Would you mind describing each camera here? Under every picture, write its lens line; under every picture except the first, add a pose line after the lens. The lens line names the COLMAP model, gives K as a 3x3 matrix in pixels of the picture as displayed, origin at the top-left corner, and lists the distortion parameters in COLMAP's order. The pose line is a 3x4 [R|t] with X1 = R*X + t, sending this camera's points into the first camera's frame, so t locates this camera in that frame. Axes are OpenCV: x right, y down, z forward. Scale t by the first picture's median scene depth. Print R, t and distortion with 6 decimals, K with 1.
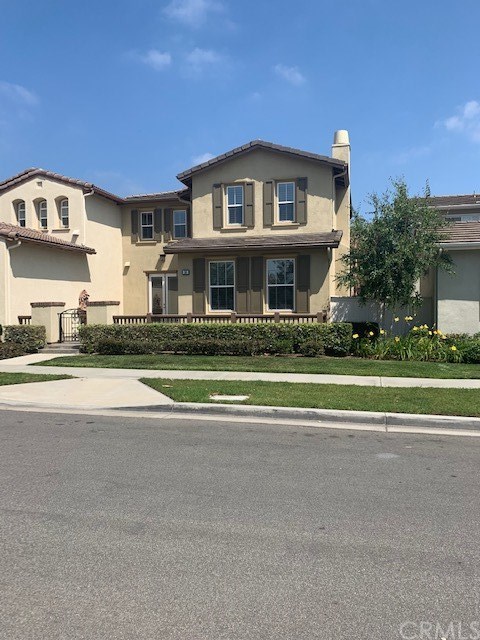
lens RADIAL K [[487.9, 0, 246.3], [0, 487.9, 320.0], [0, 0, 1]] dist [0.045724, -0.017784]
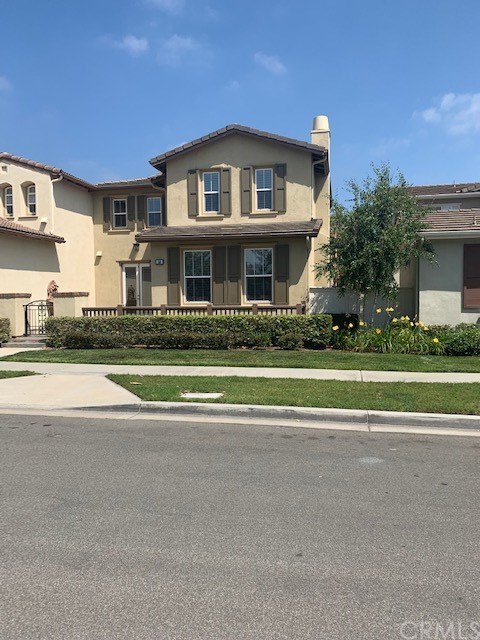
lens RADIAL K [[487.9, 0, 246.1], [0, 487.9, 320.4], [0, 0, 1]] dist [0.045724, -0.017784]
pose [[0.999177, -0.003614, 0.040409, 0.006070], [0.002873, 0.999827, 0.018373, -0.000588], [-0.040468, -0.018242, 0.999014, 0.033252]]
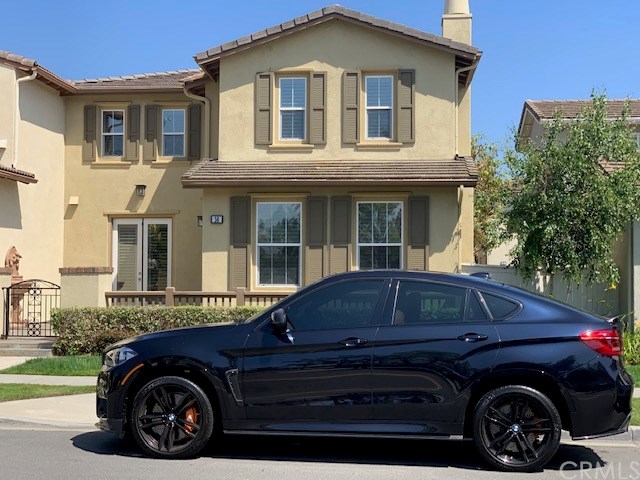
lens RADIAL K [[970.2, 0, 317.7], [0, 970.2, 238.2], [0, 0, 1]] dist [0.012042, 0.000000]
pose [[0.988680, 0.017519, 0.149016, -0.173740], [-0.006798, 0.997370, -0.072153, 0.008117], [-0.149888, 0.070323, 0.986199, -0.165052]]
